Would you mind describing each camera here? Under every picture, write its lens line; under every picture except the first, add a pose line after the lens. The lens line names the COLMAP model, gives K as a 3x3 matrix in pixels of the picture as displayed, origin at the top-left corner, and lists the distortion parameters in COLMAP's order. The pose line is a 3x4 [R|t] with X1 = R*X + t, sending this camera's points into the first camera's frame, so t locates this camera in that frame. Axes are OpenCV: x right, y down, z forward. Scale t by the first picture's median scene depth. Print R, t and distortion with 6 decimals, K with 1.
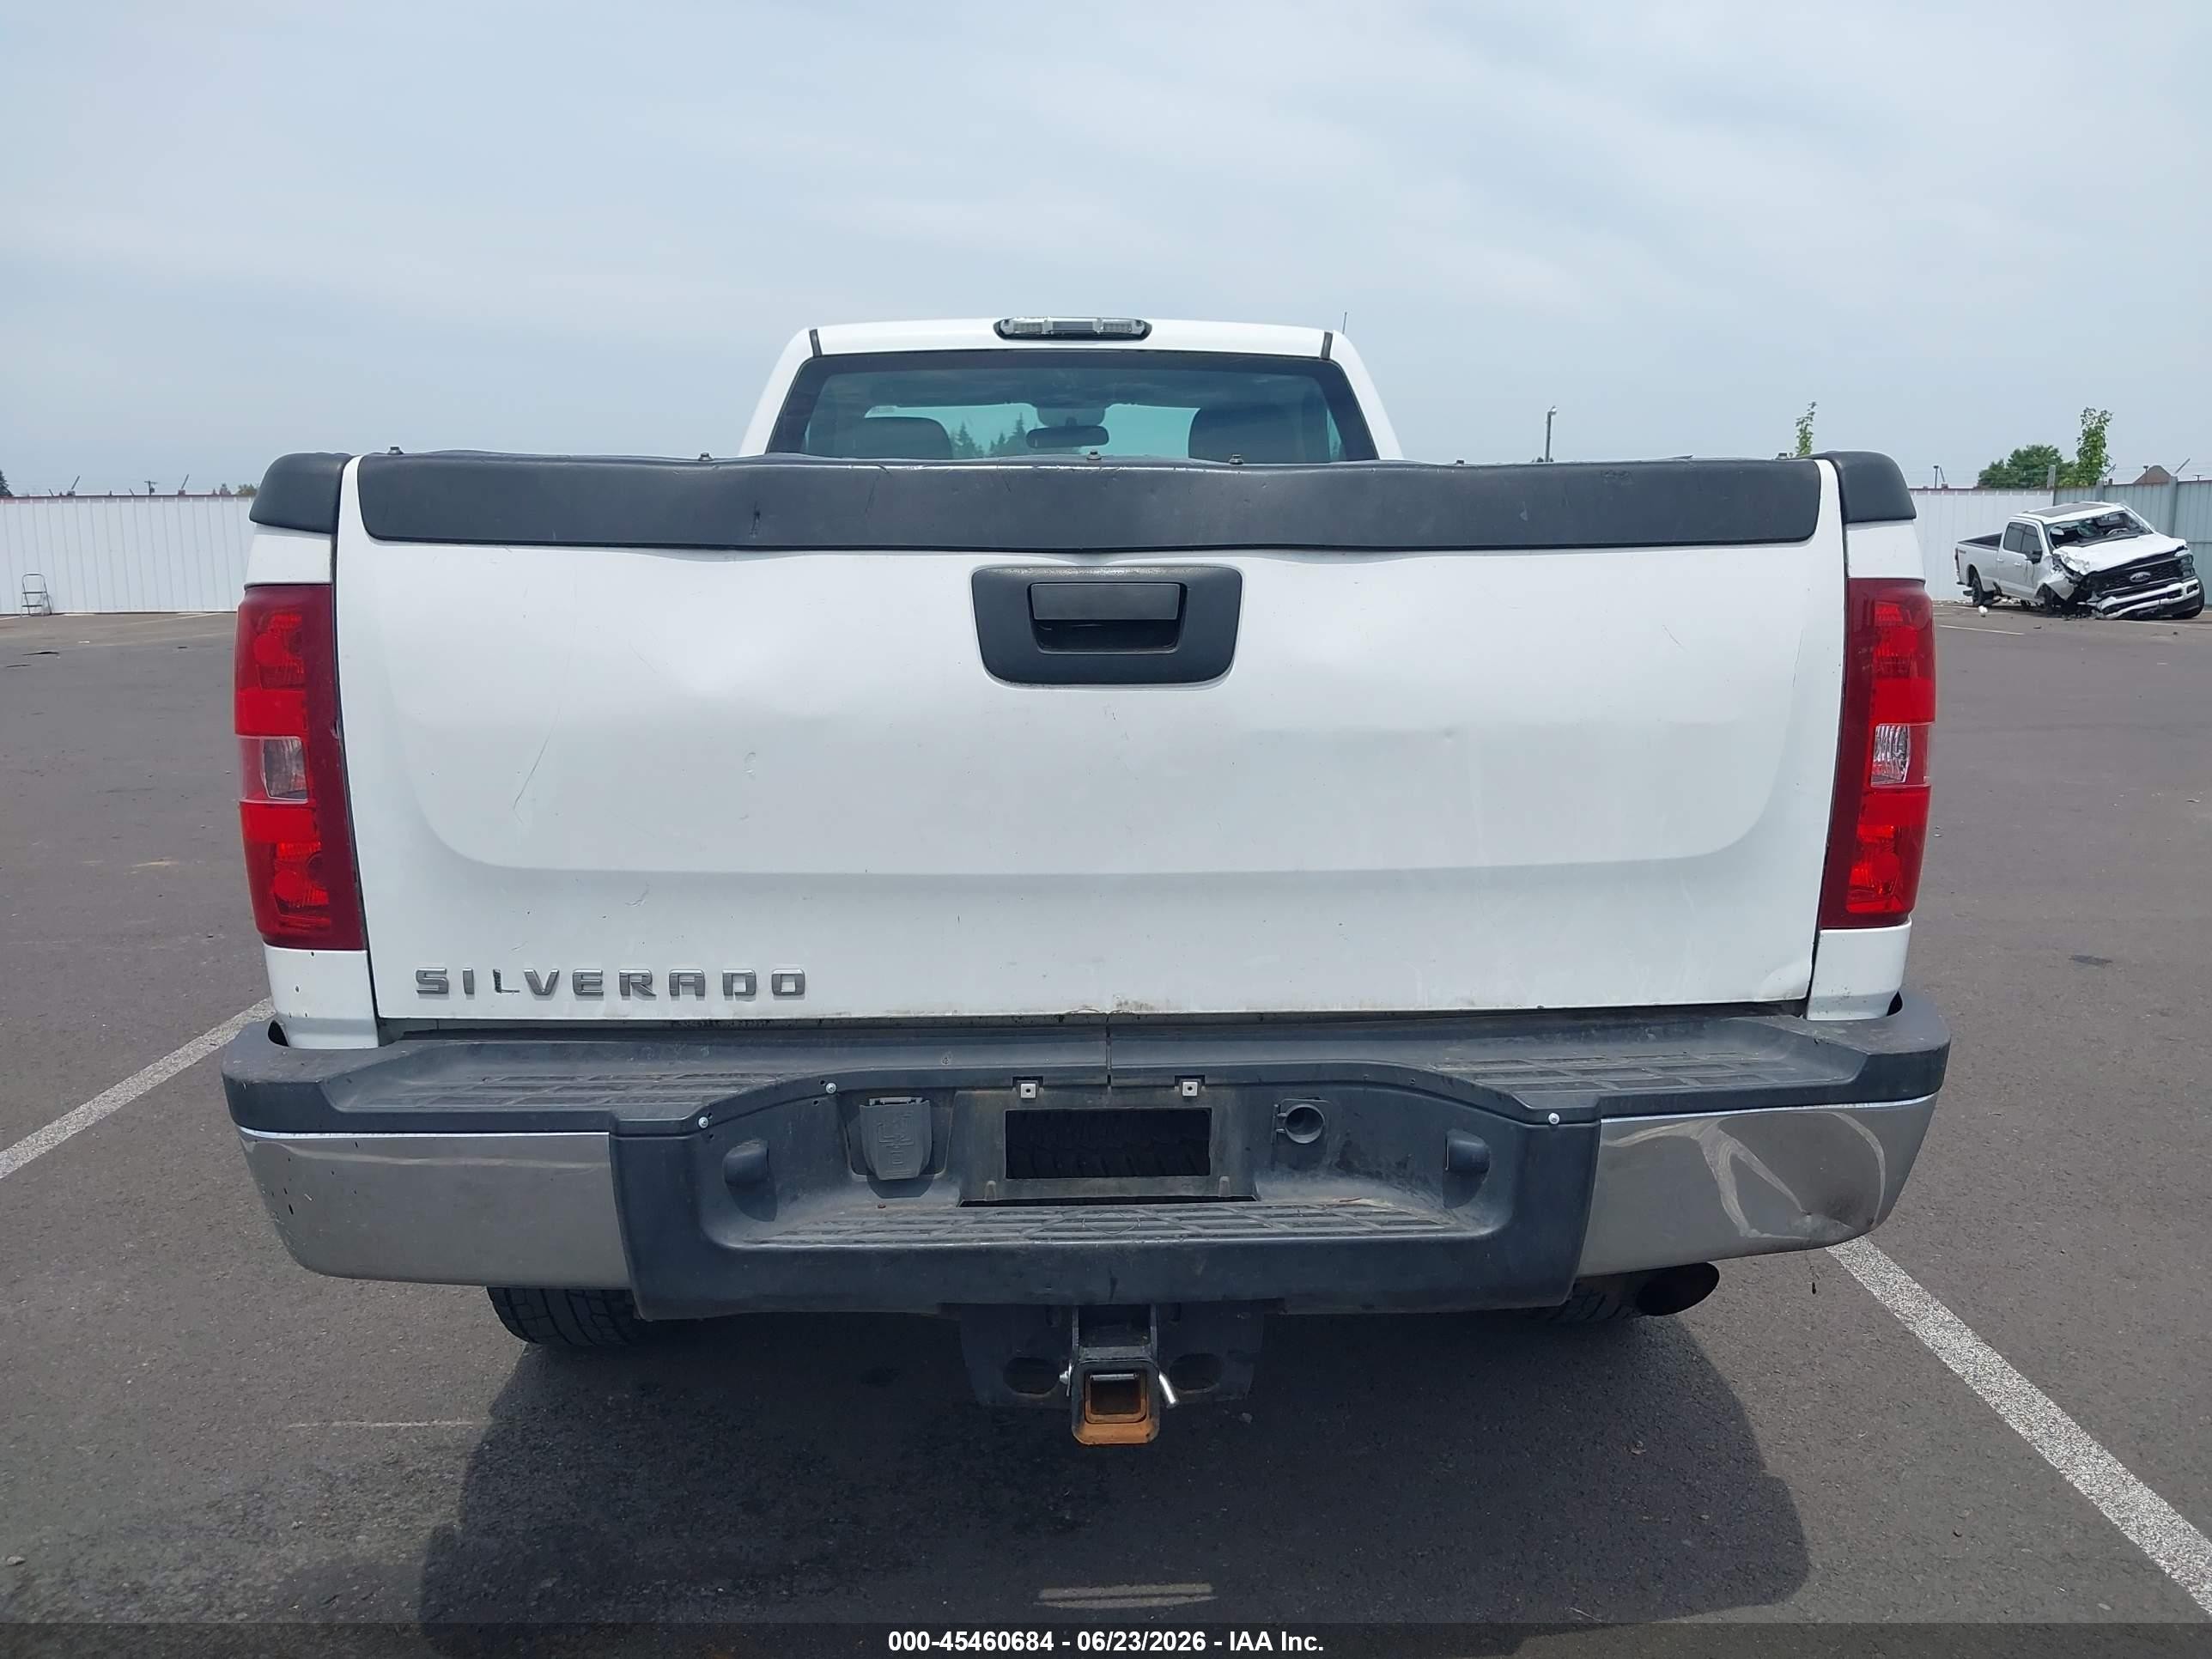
lens RADIAL K [[1736.2, 0, 1161.3], [0, 1736.2, 771.8], [0, 0, 1]] dist [-0.025832, 0.012947]
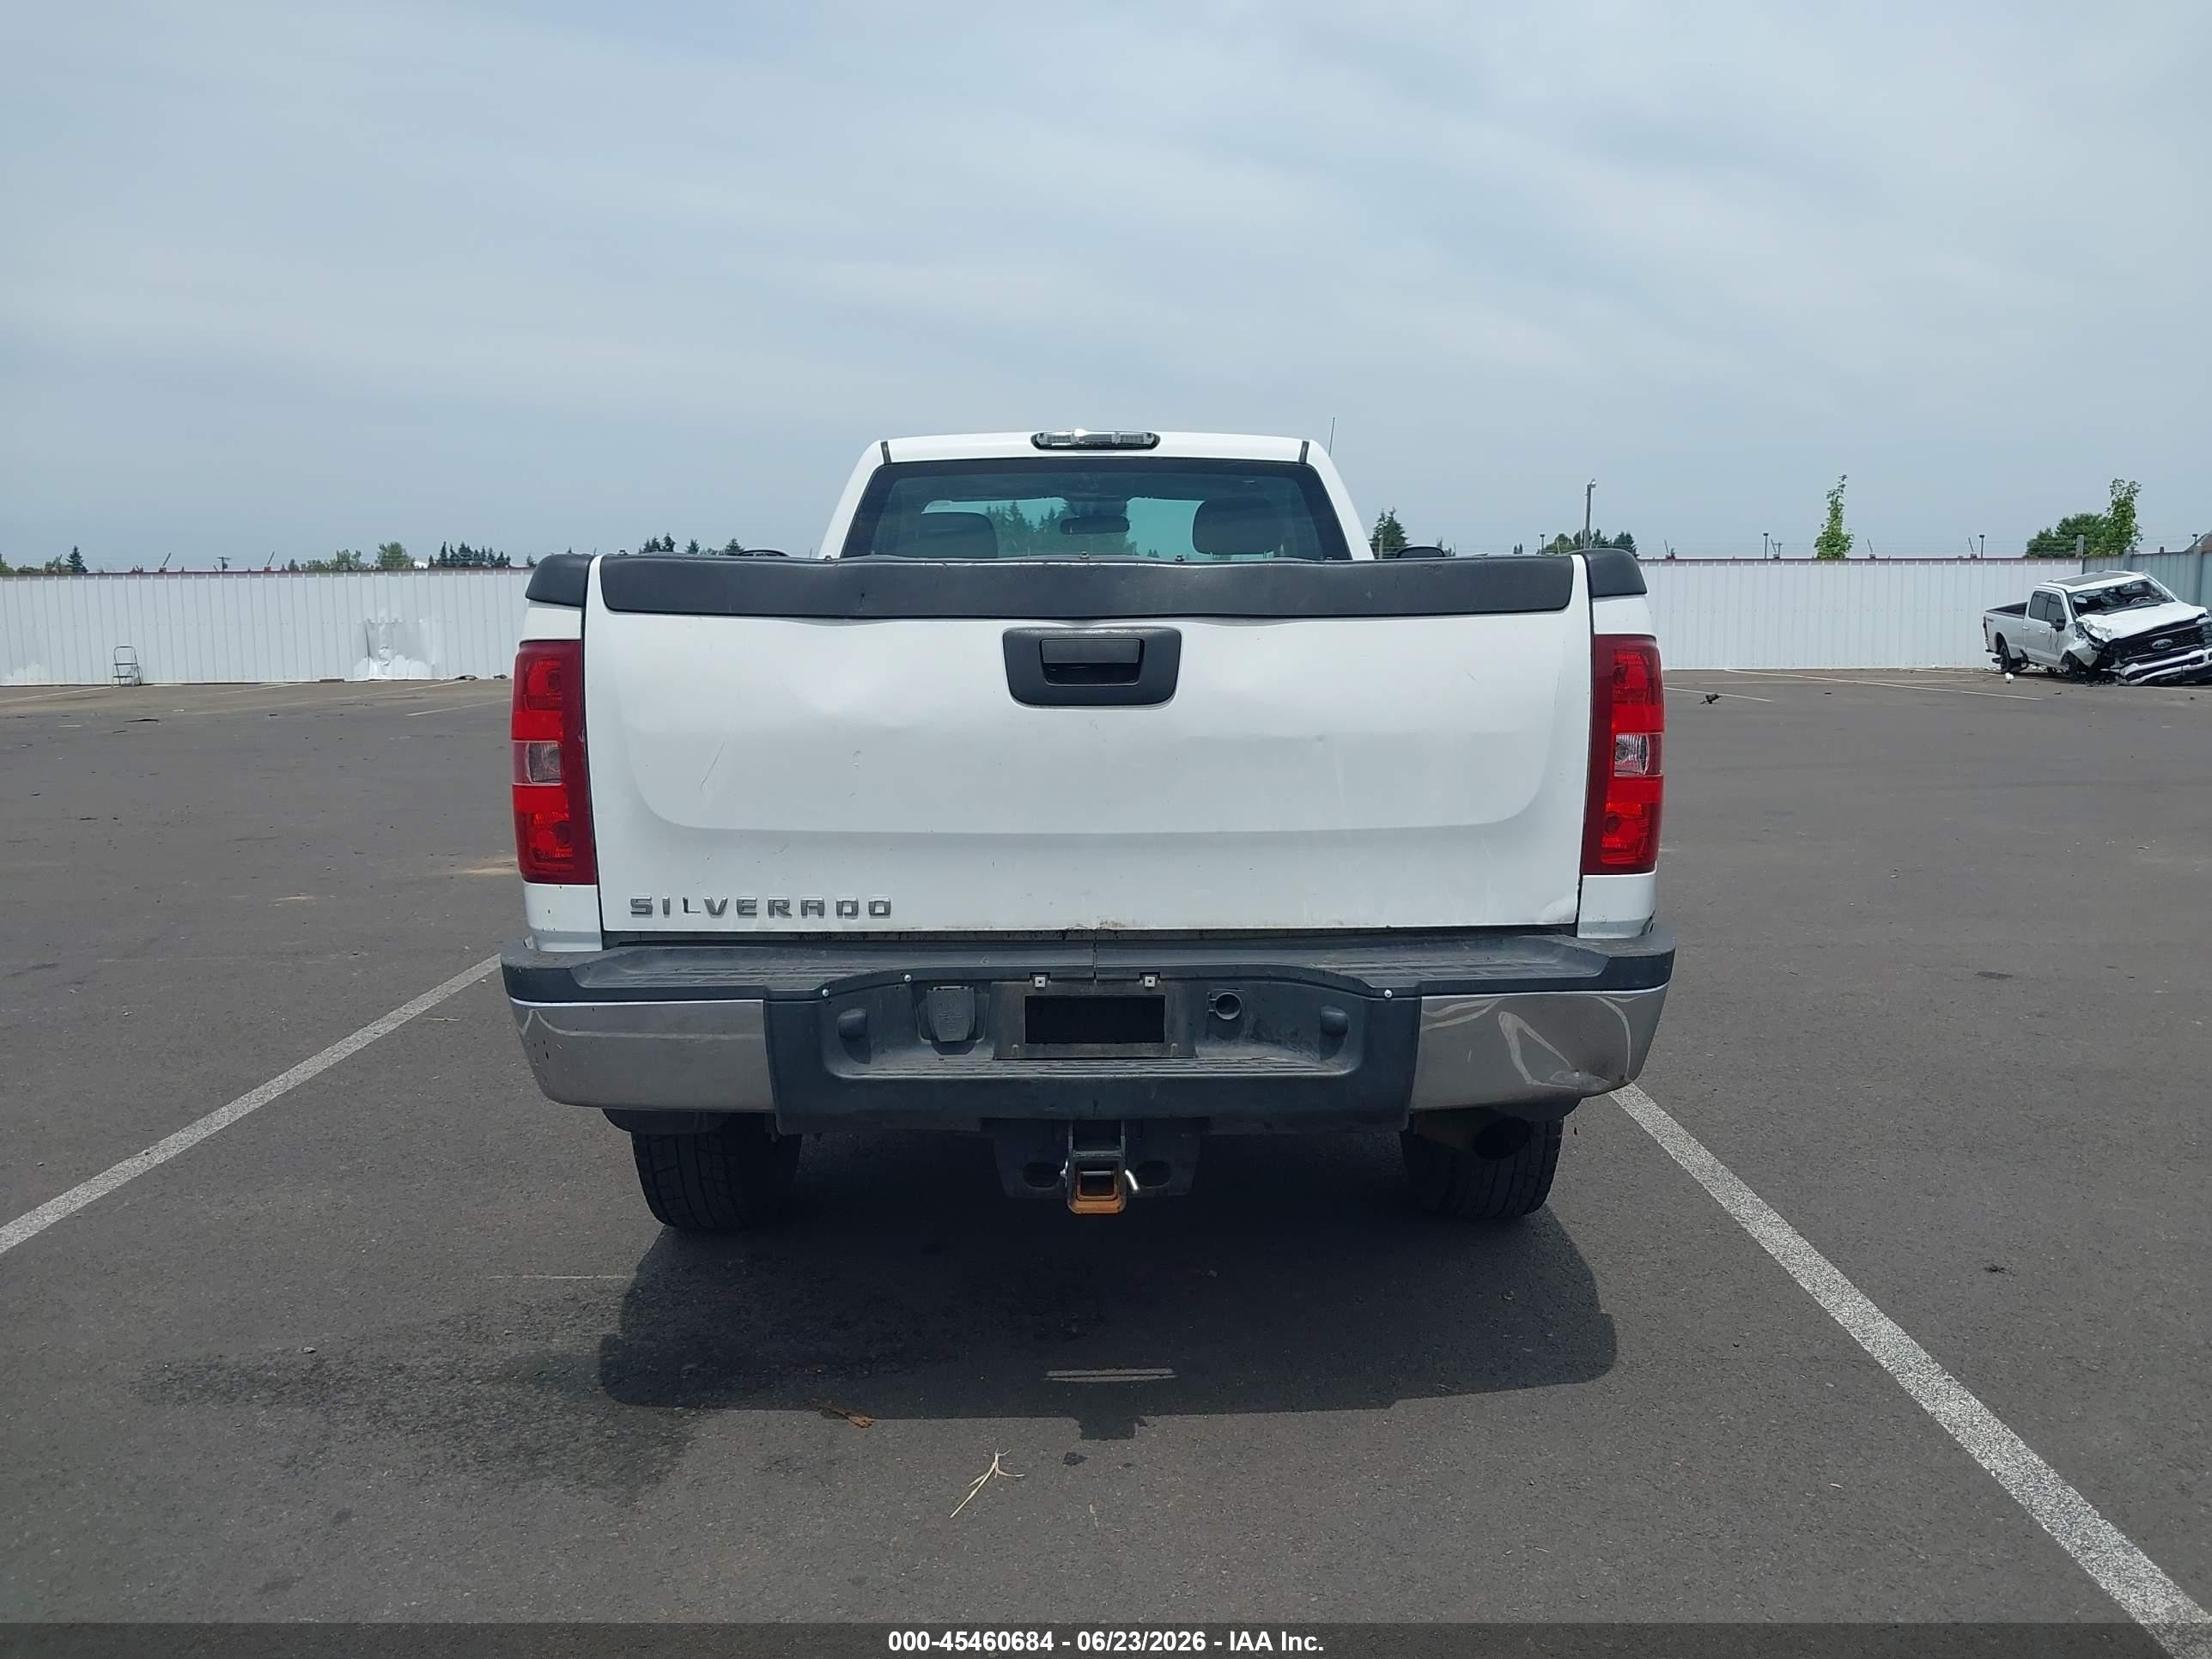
lens RADIAL K [[1714.9, 0, 1168.0], [0, 1714.9, 749.0], [0, 0, 1]] dist [-0.005215, -0.008176]
pose [[0.999726, -0.001426, -0.023375, 0.050812], [0.000181, 0.998585, -0.053186, 0.048519], [0.023418, 0.053167, 0.998311, -0.355818]]
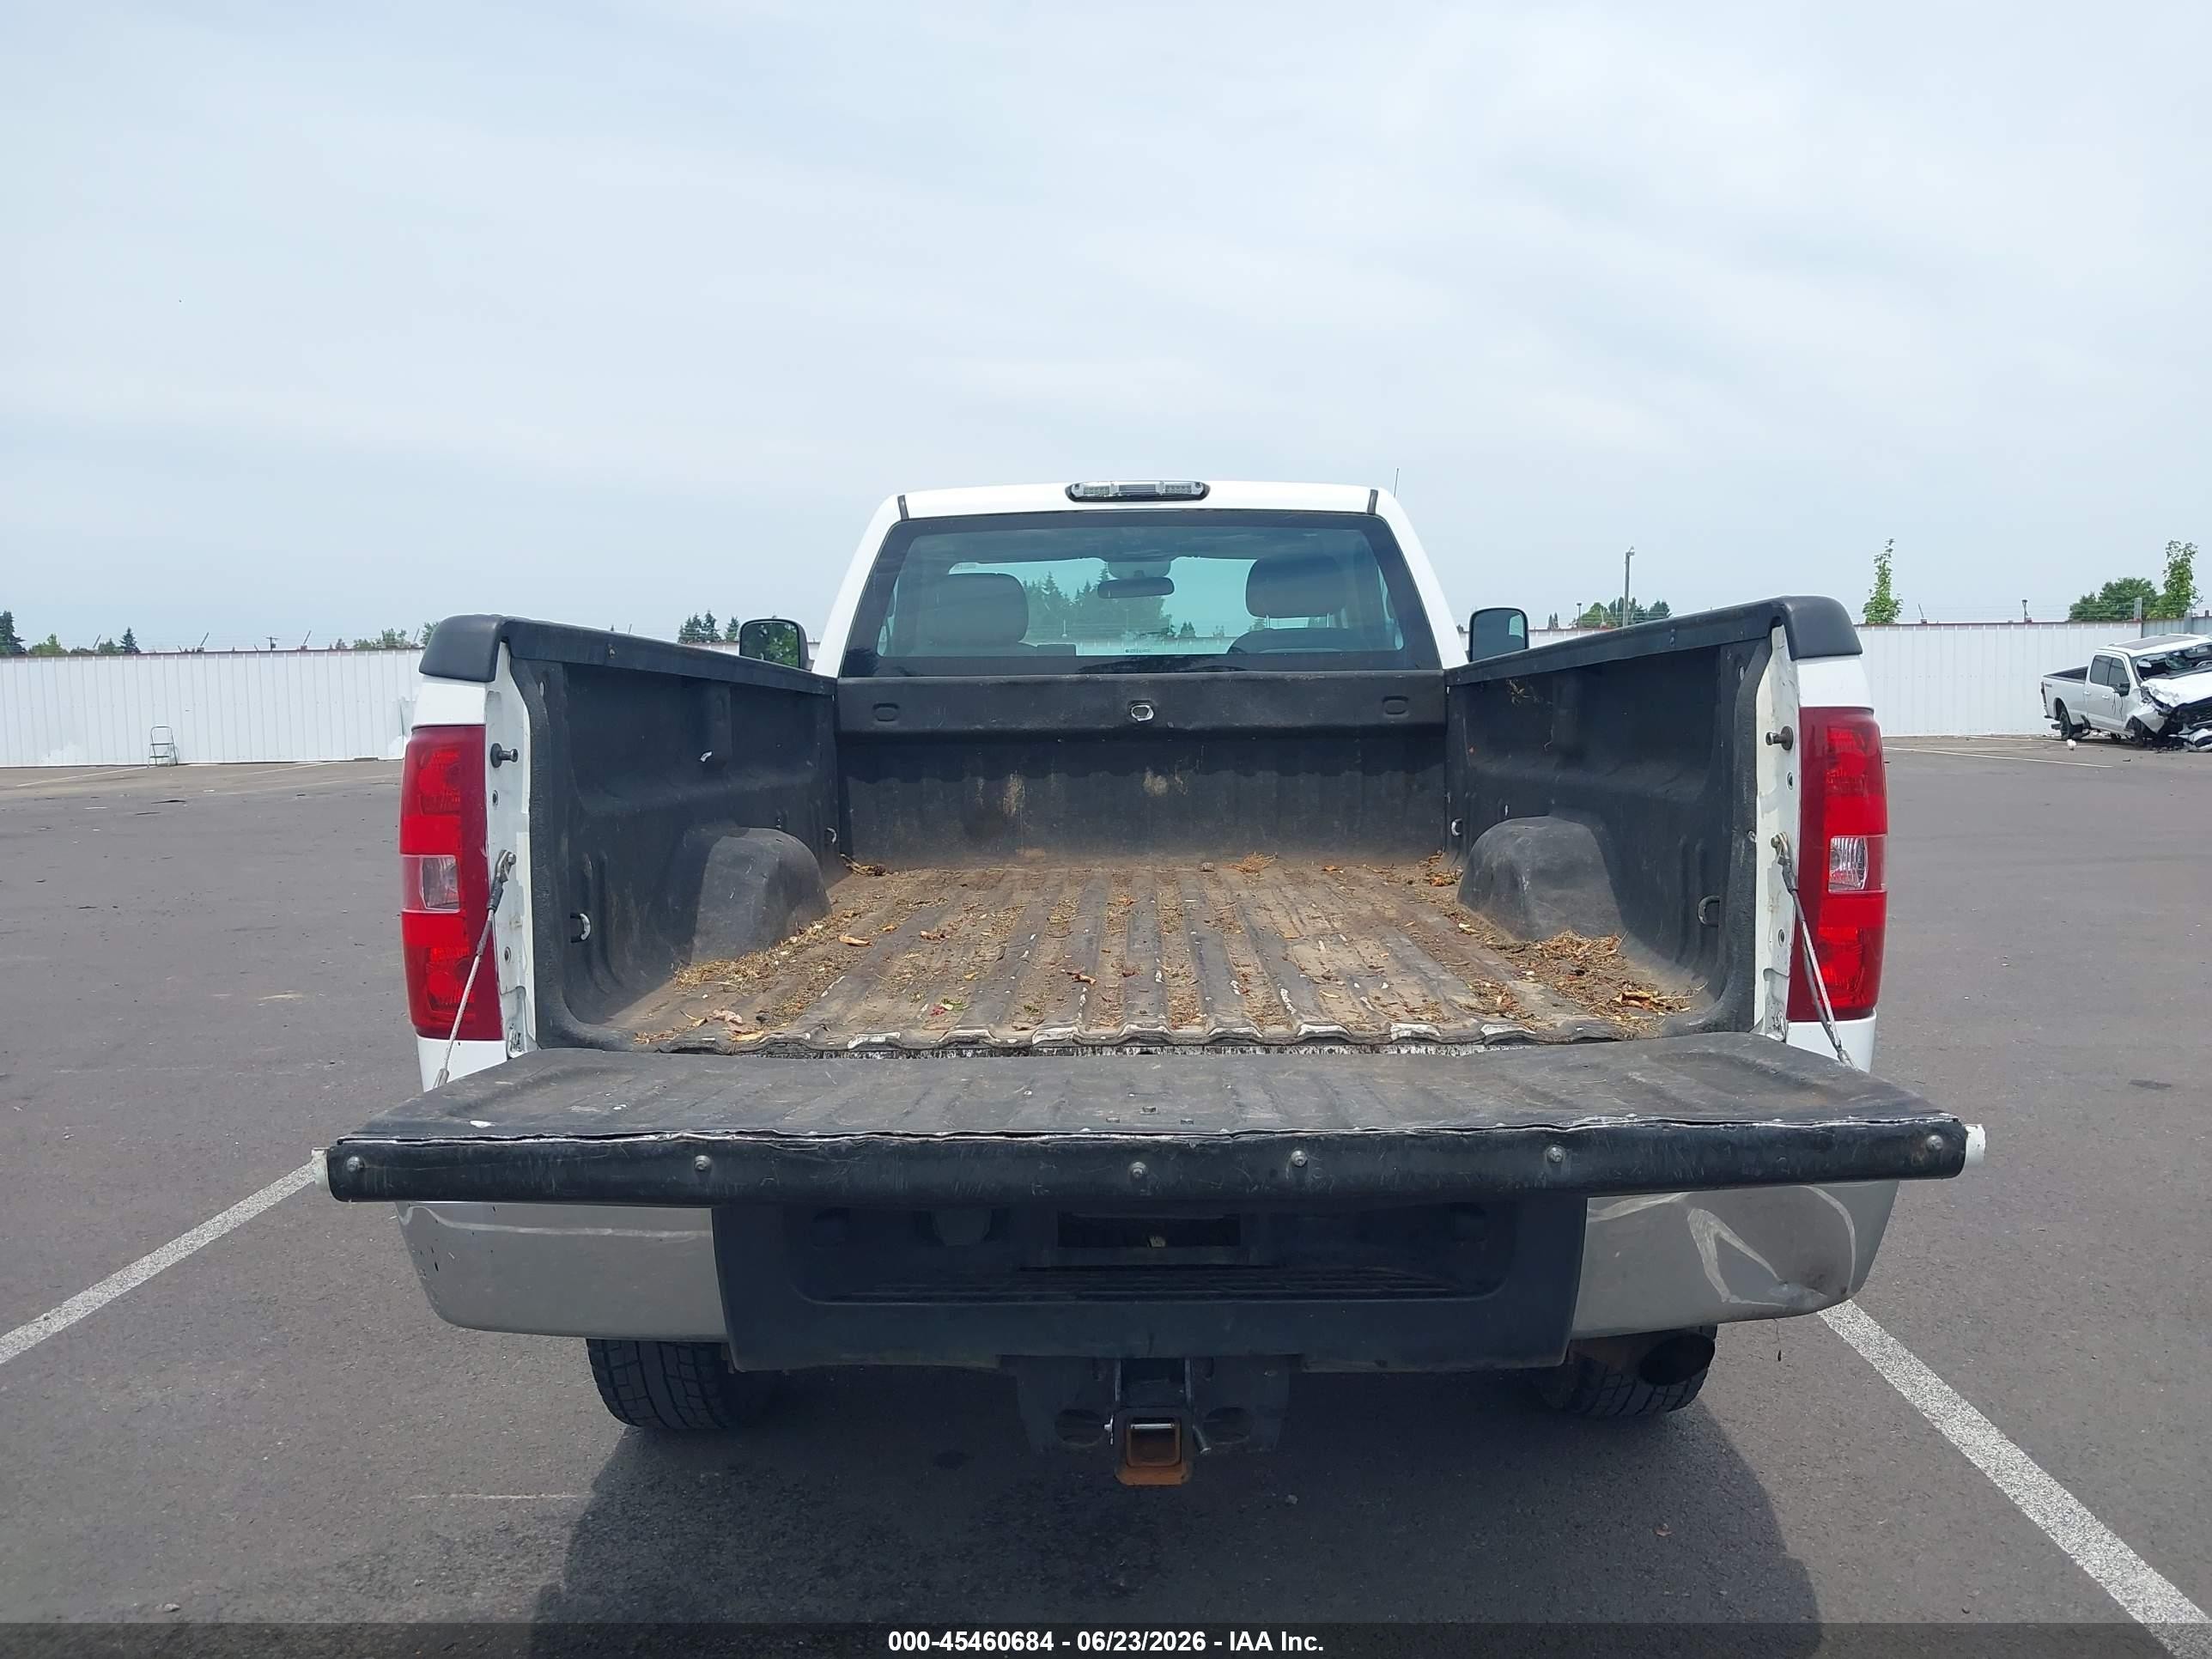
lens RADIAL K [[1718.1, 0, 1163.1], [0, 1718.1, 767.9], [0, 0, 1]] dist [0.000874, -0.015427]
pose [[0.998822, -0.008861, -0.047701, 0.026868], [0.004818, 0.996436, -0.084214, 0.015355], [0.048278, 0.083885, 0.995305, -0.104020]]
